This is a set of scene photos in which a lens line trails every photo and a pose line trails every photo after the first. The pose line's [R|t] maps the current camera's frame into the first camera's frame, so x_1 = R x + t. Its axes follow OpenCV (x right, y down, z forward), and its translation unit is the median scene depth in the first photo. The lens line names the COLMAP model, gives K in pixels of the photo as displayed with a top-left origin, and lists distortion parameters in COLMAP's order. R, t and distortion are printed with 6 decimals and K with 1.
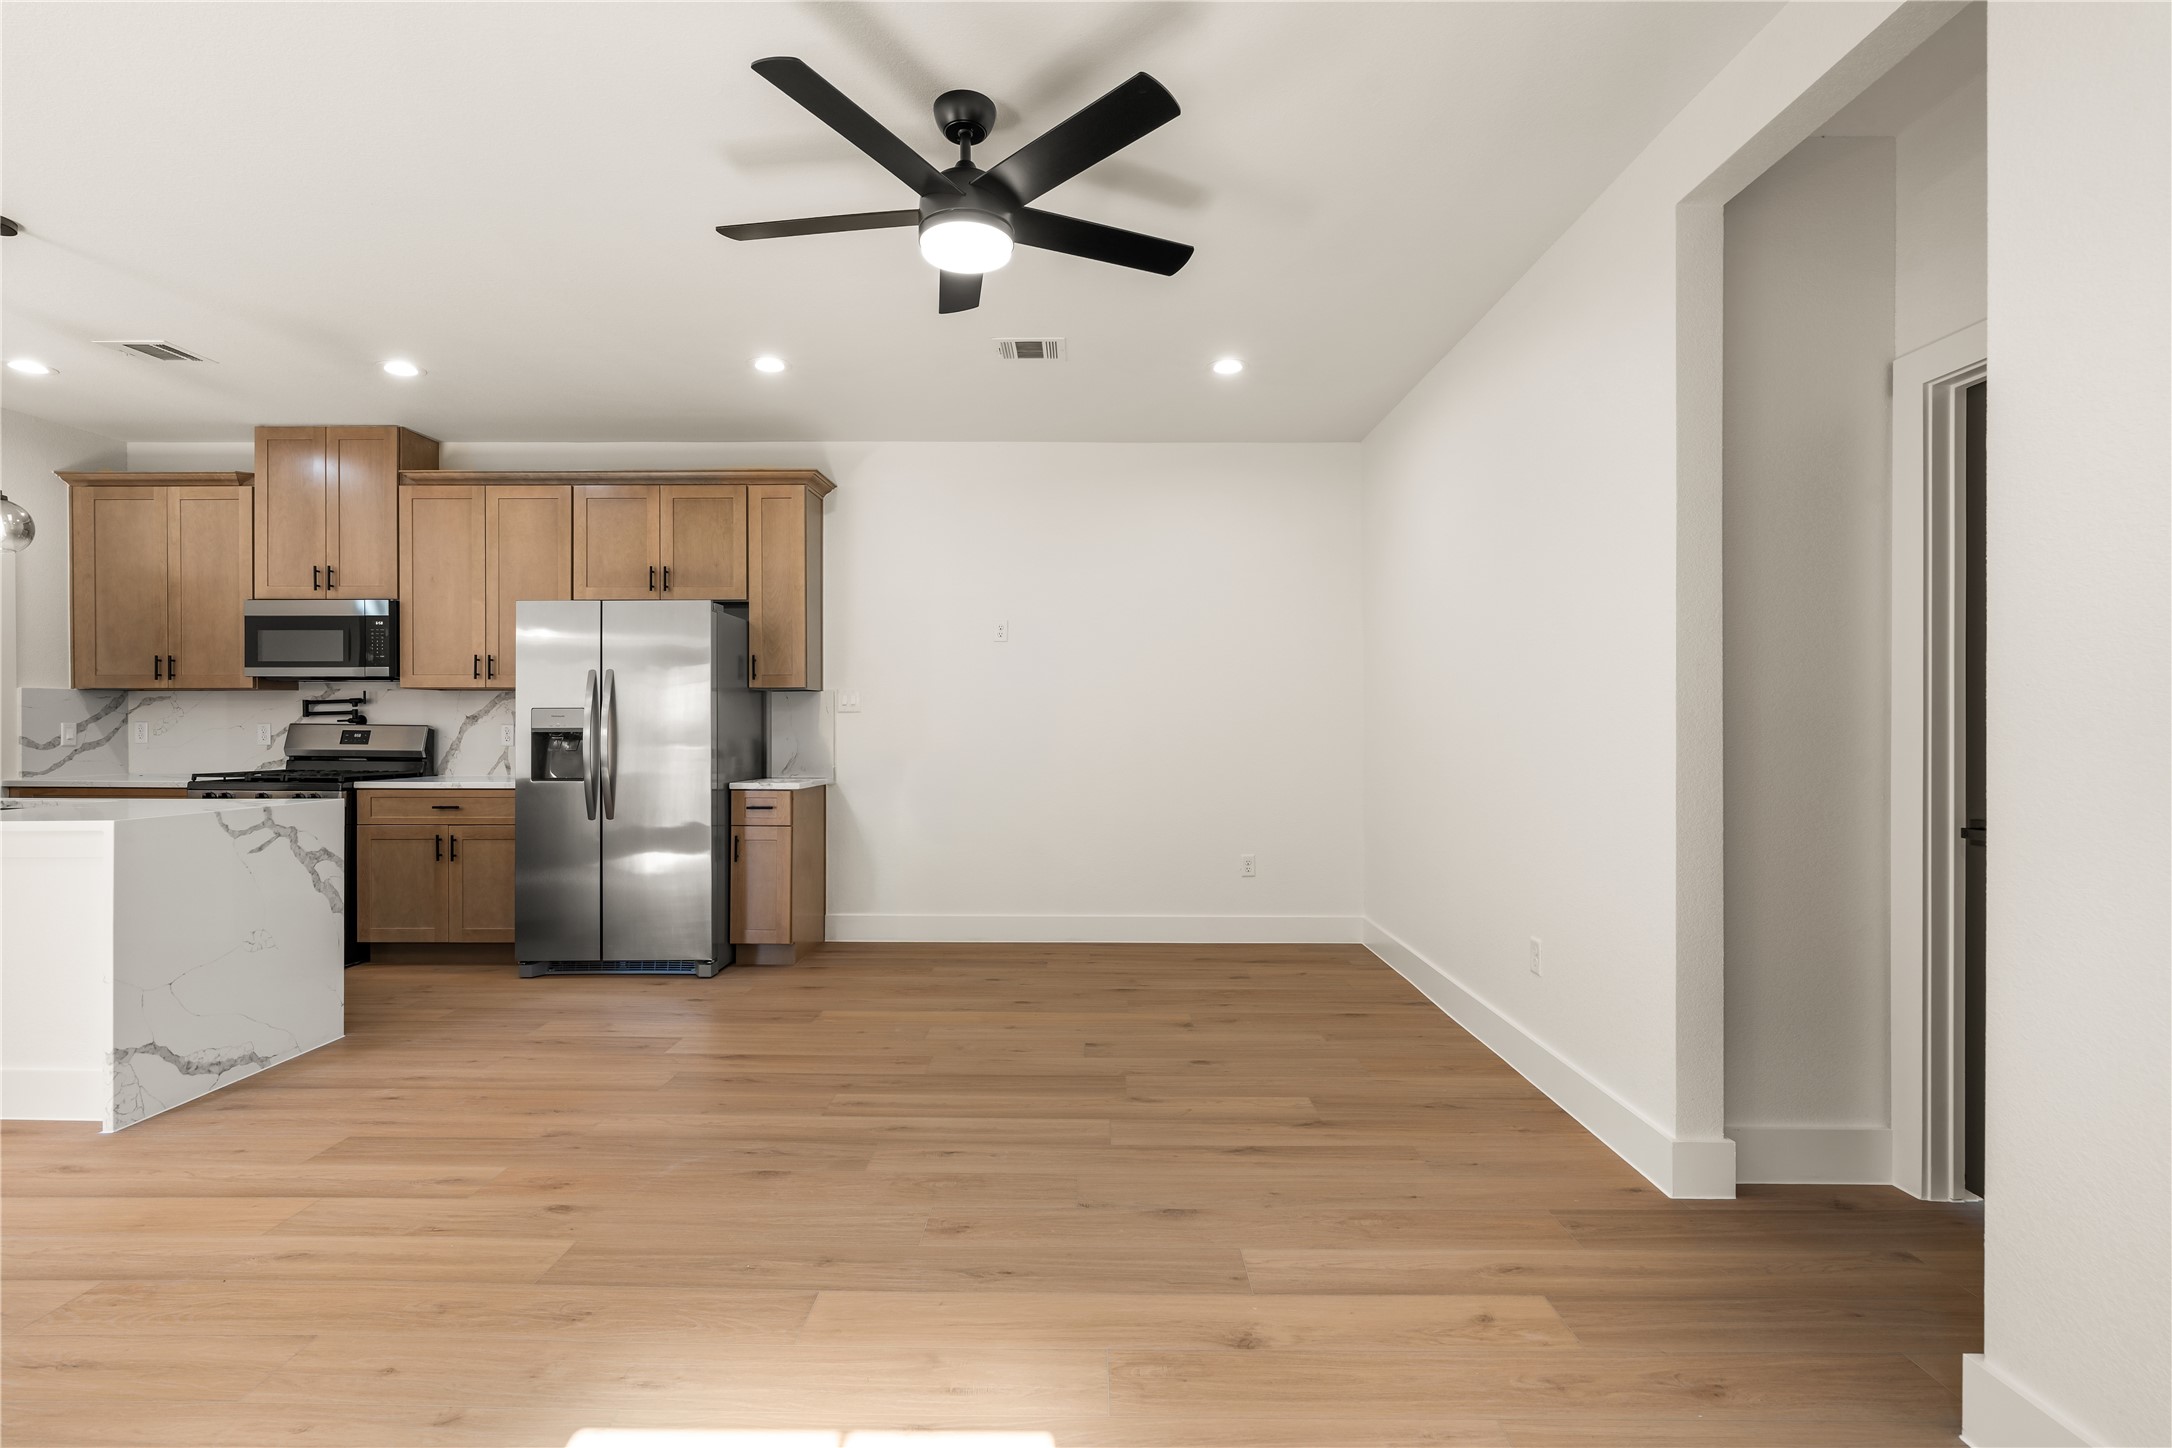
lens RADIAL K [[974.2, 0, 1080.0], [0, 974.2, 739.9], [0, 0, 1]] dist [-0.001682, 0.000048]
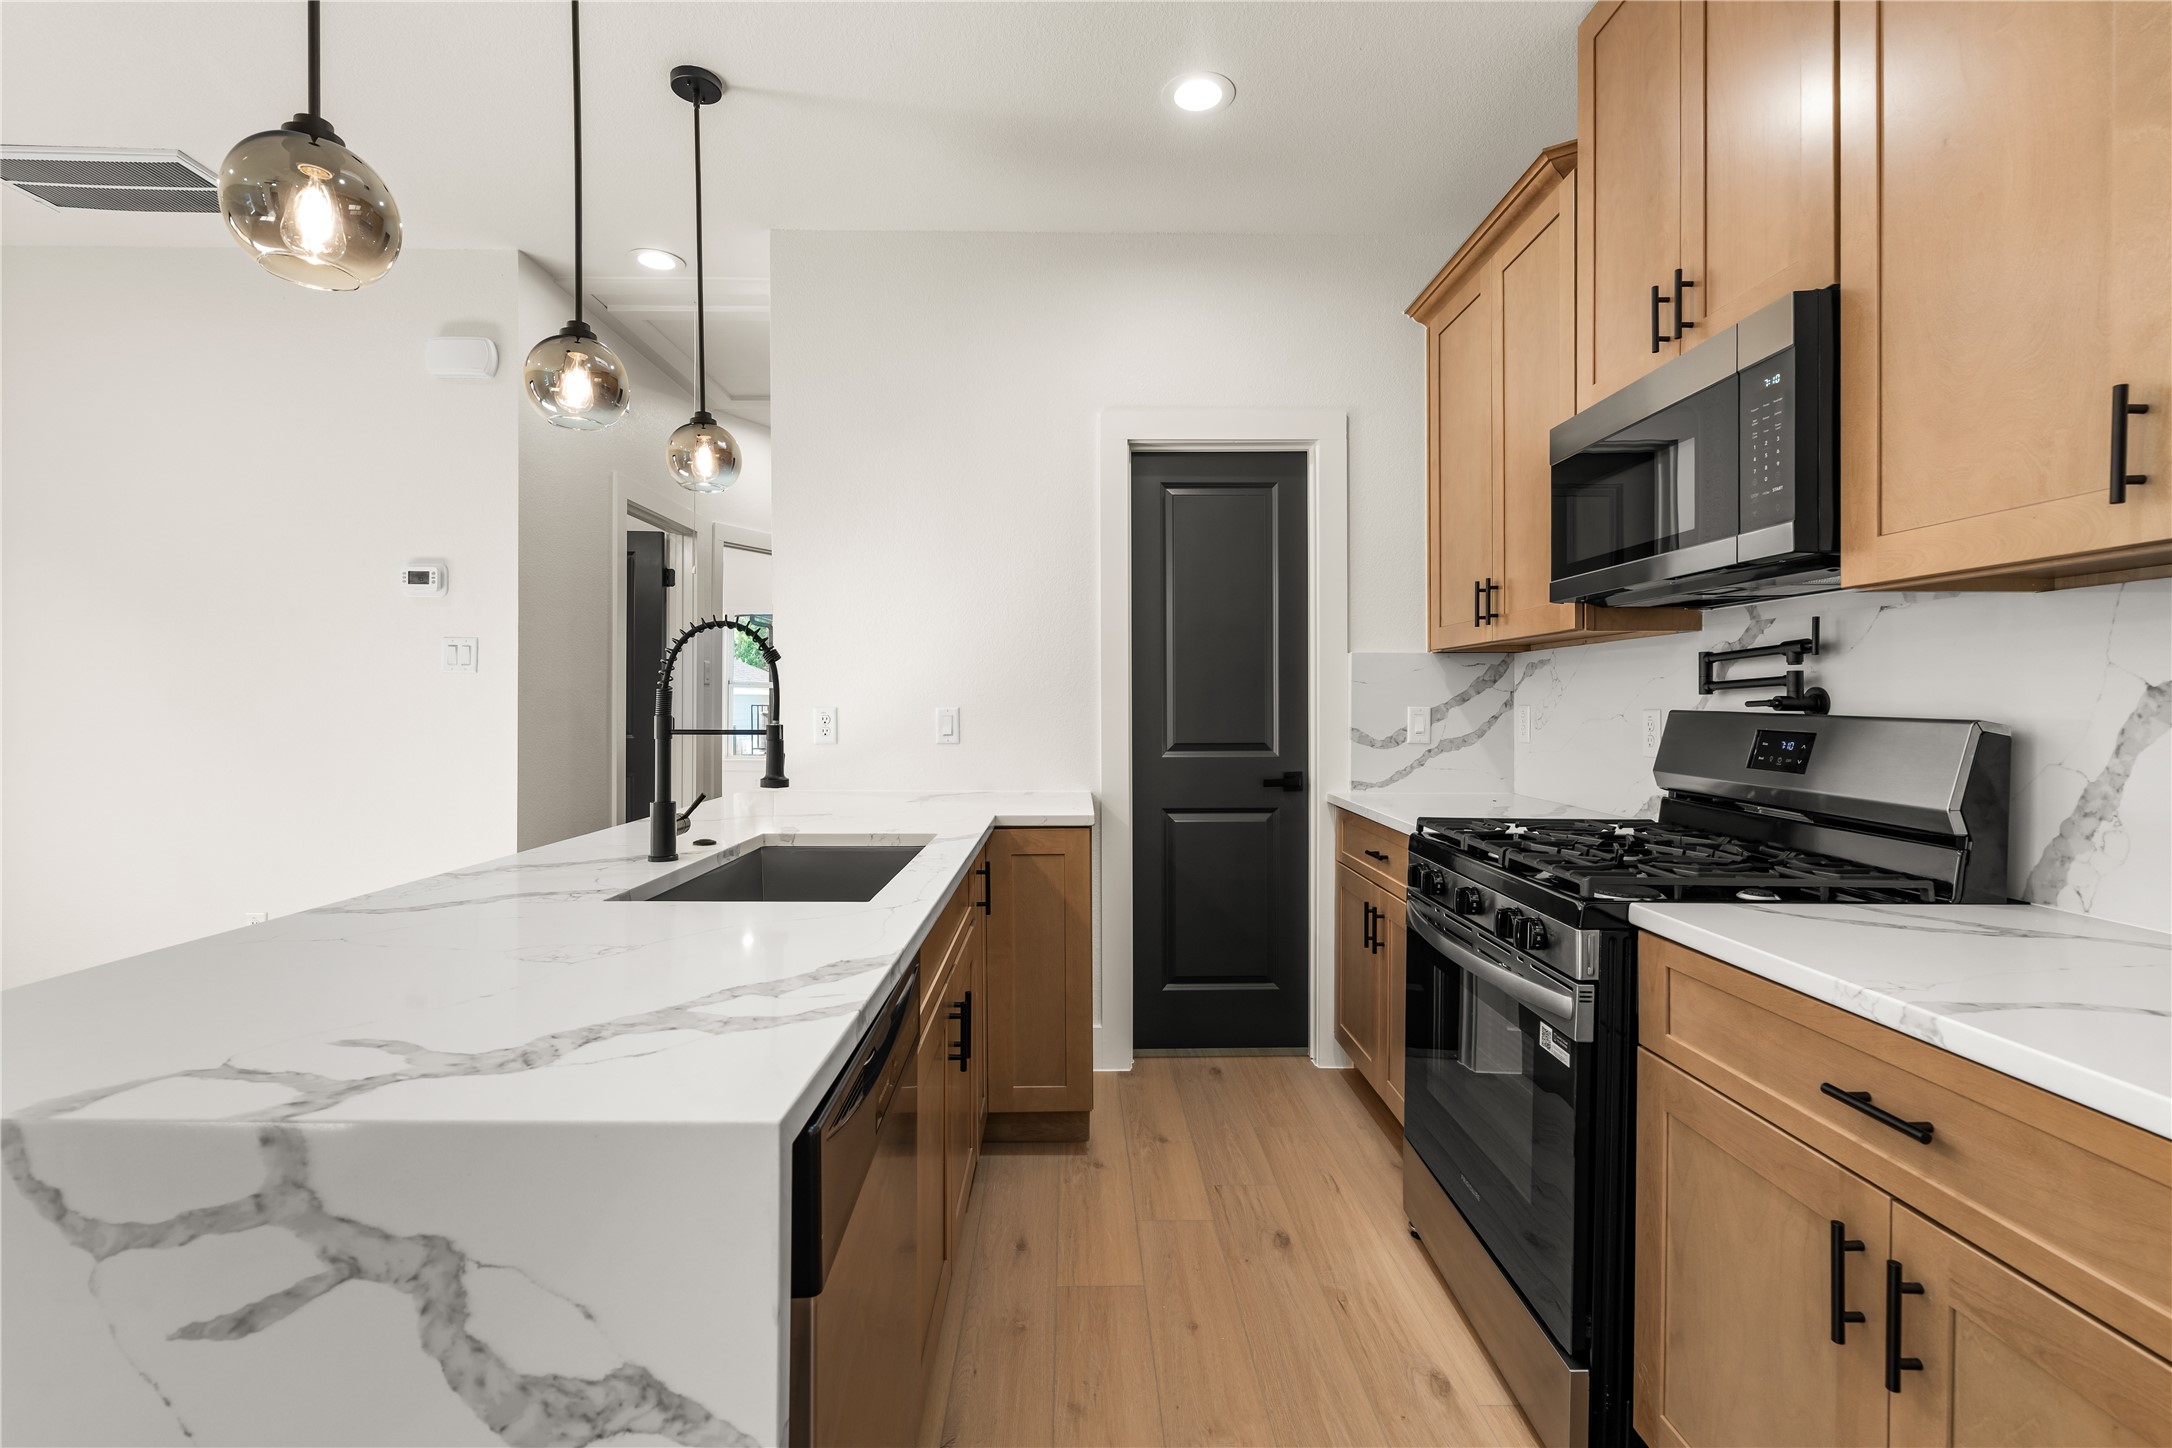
lens RADIAL K [[984.1, 0, 1088.9], [0, 984.1, 686.4], [0, 0, 1]] dist [-0.001582, 0.000135]
pose [[0.025900, -0.017126, -0.999518, -0.611228], [-0.020787, 0.999628, -0.017667, -0.022067], [0.999448, 0.021235, 0.025535, 1.138397]]
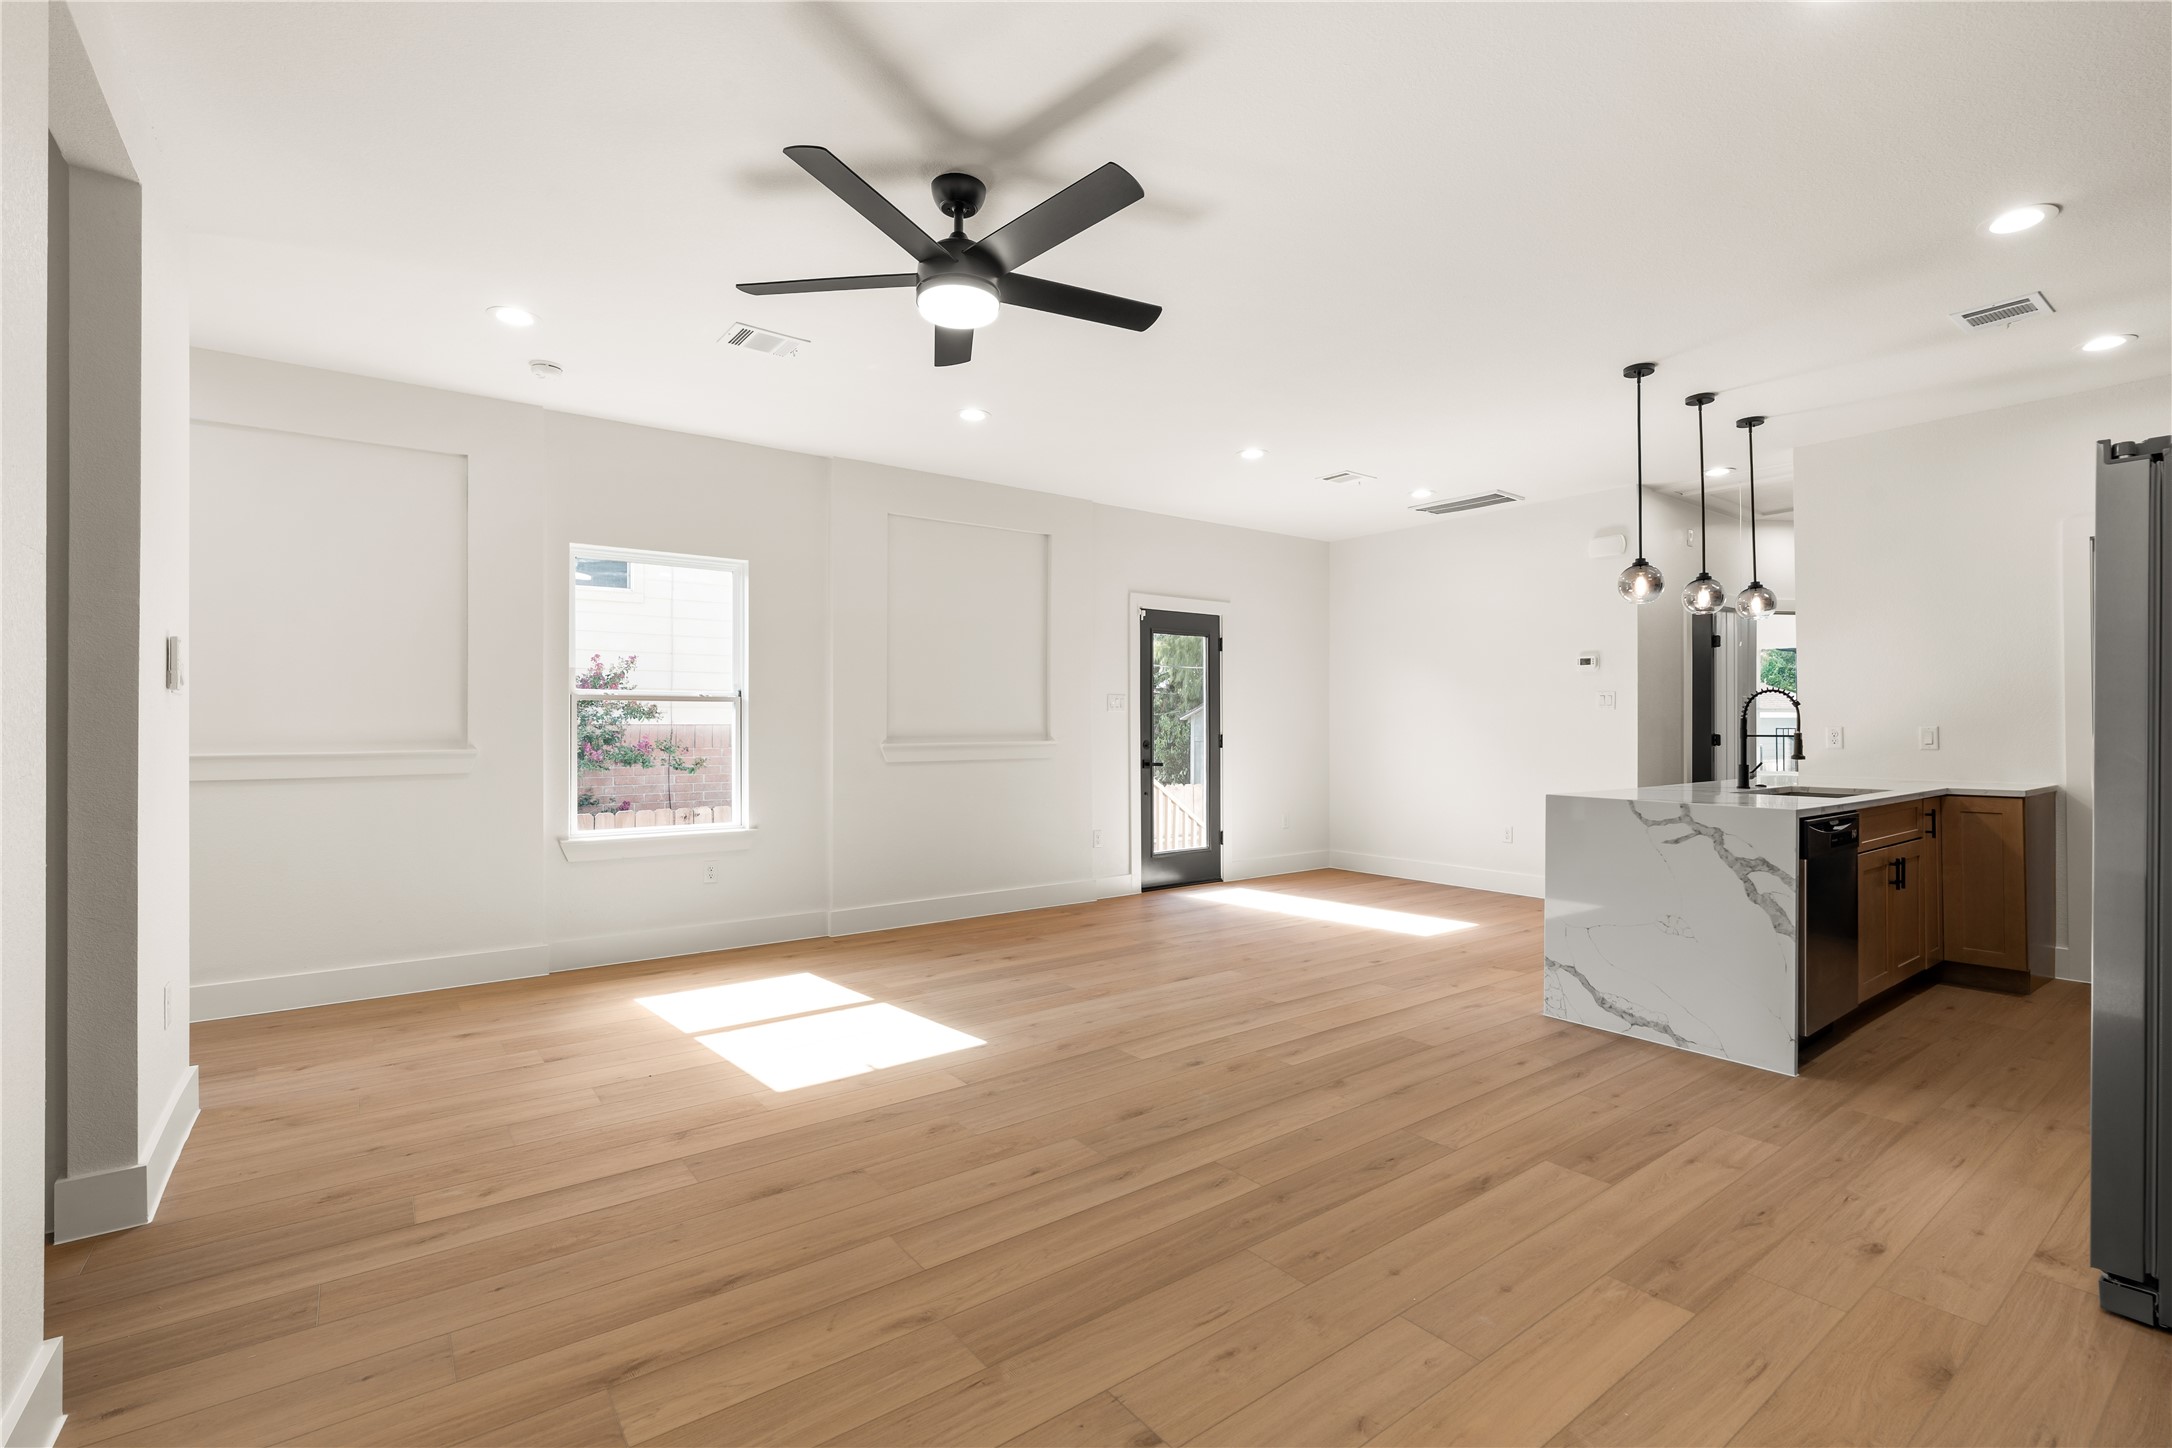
lens RADIAL K [[976.3, 0, 1089.2], [0, 976.3, 735.5], [0, 0, 1]] dist [-0.002754, 0.001079]
pose [[-0.793561, 0.005686, -0.608464, 0.323143], [-0.009740, 0.999710, 0.022045, -0.022590], [0.608412, 0.023420, -0.793276, 1.419515]]
